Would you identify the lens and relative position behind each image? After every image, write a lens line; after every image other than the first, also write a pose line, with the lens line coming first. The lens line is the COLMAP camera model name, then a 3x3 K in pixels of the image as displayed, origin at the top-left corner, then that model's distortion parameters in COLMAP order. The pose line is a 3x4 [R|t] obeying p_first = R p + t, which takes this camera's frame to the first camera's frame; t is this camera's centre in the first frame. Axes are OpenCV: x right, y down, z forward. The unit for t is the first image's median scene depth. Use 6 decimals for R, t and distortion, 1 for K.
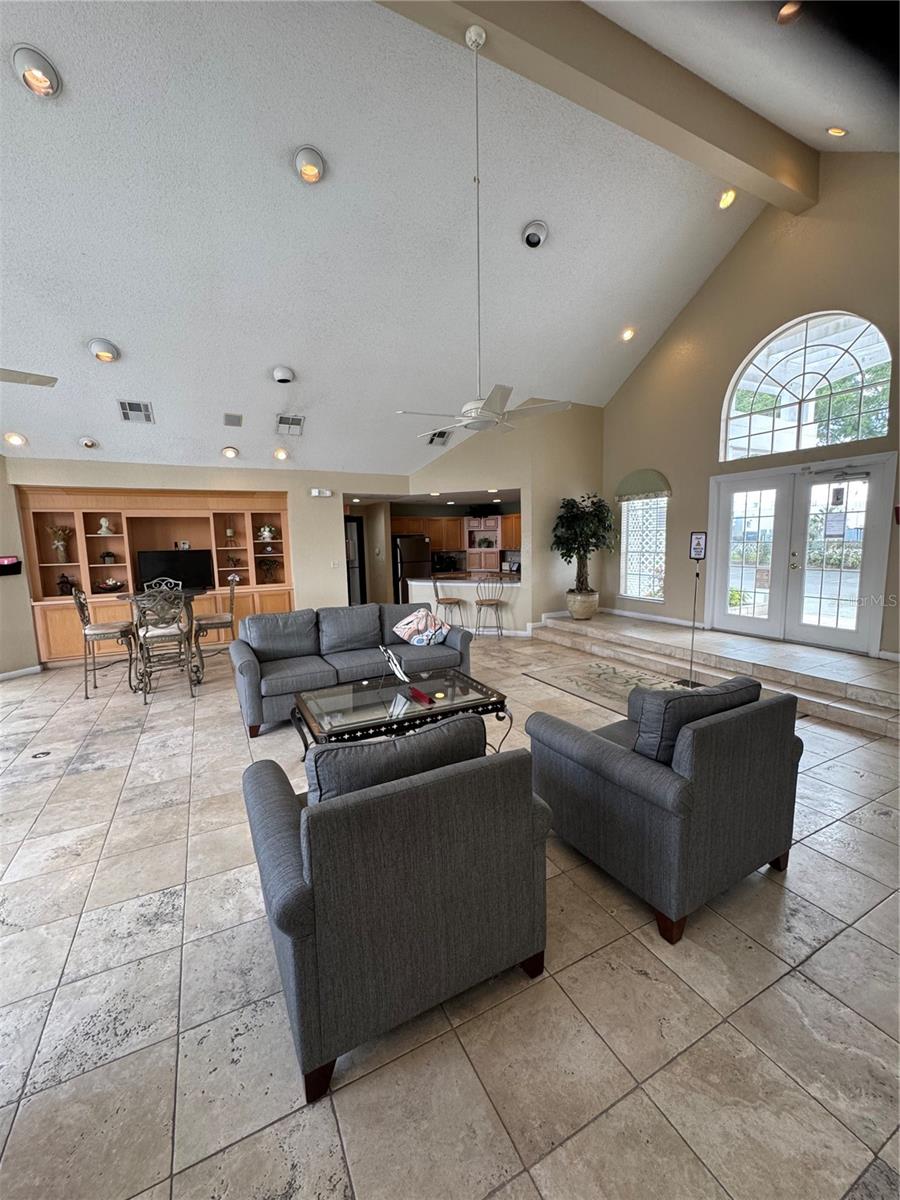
lens RADIAL K [[483.1, 0, 450.0], [0, 483.1, 600.0], [0, 0, 1]] dist [-0.000335, -0.000019]
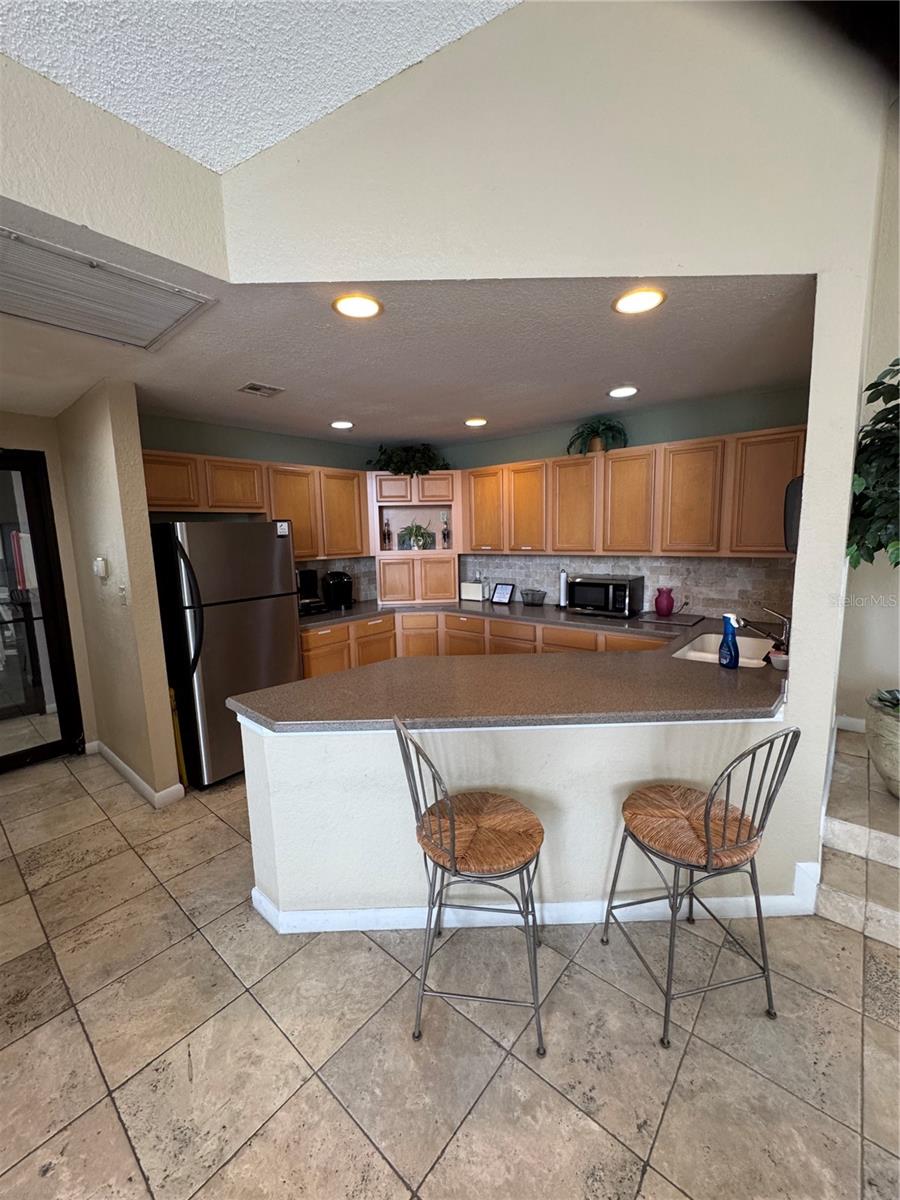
lens RADIAL K [[483.1, 0, 450.0], [0, 483.1, 600.0], [0, 0, 1]] dist [-0.000335, -0.000019]
pose [[0.924582, -0.054131, 0.377118, -0.062203], [0.052272, 0.998518, 0.015173, -0.069728], [-0.377380, 0.005684, 0.926041, 0.609620]]
